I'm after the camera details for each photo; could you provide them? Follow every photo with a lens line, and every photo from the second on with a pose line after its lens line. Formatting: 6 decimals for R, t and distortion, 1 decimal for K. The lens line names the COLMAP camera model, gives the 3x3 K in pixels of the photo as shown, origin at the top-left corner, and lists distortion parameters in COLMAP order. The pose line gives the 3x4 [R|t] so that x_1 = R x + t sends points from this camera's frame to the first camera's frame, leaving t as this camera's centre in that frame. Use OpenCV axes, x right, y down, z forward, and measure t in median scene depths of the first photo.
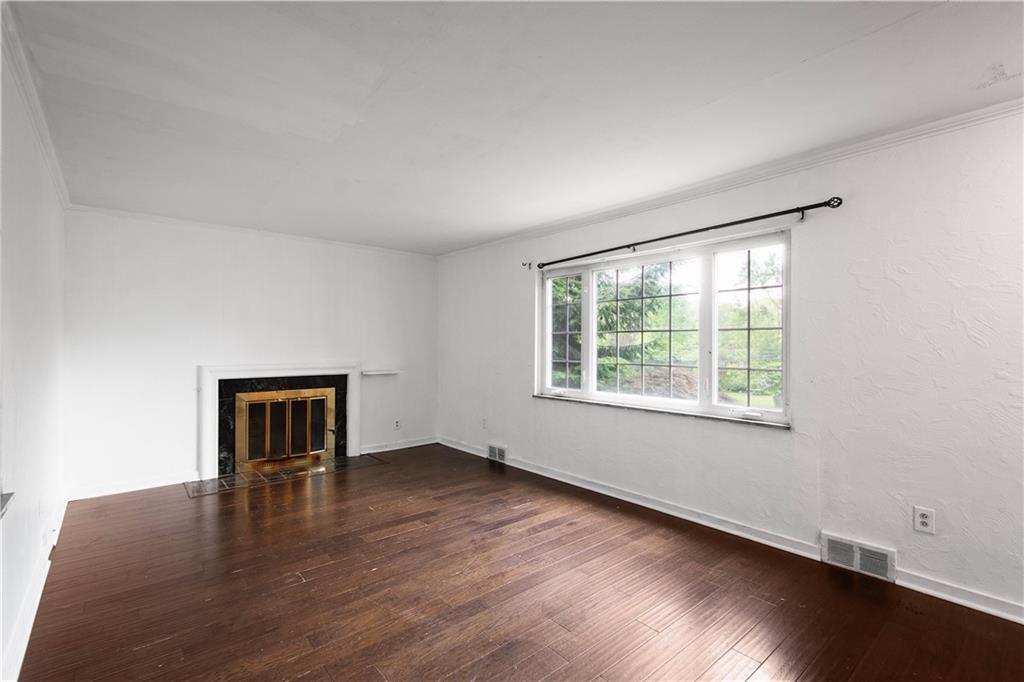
lens RADIAL K [[465.4, 0, 512.3], [0, 465.4, 342.7], [0, 0, 1]] dist [0.002684, 0.000148]
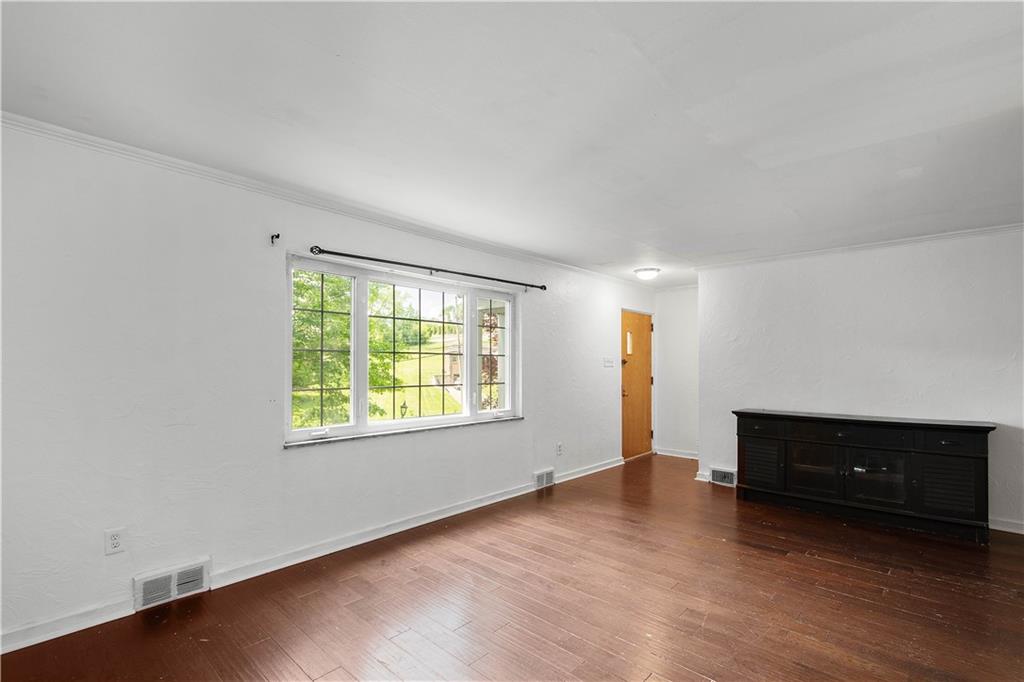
lens RADIAL K [[465.4, 0, 517.7], [0, 465.4, 356.3], [0, 0, 1]] dist [0.002684, 0.000148]
pose [[-0.129566, 0.025470, 0.991244, -0.644890], [-0.000475, 0.999668, -0.025748, 0.007902], [-0.991571, -0.003807, -0.129511, 0.785058]]
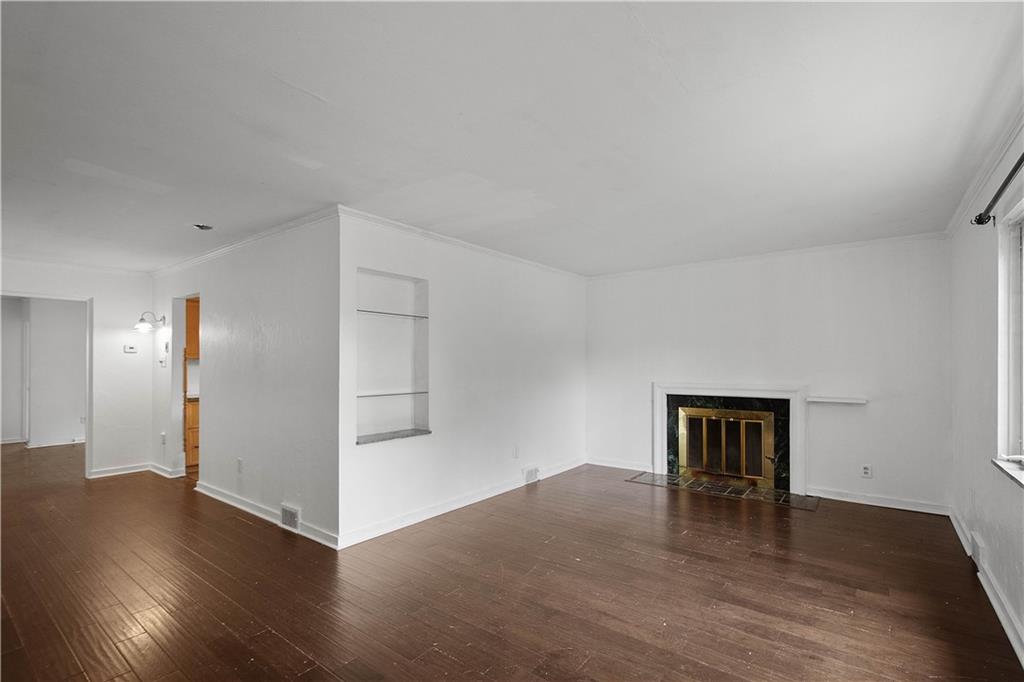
lens RADIAL K [[465.4, 0, 510.6], [0, 465.4, 364.7], [0, 0, 1]] dist [0.002684, 0.000148]
pose [[0.204992, -0.000161, -0.978764, 0.470269], [0.005556, 0.999984, 0.000999, -0.001520], [0.978748, -0.005642, 0.204990, 0.349862]]
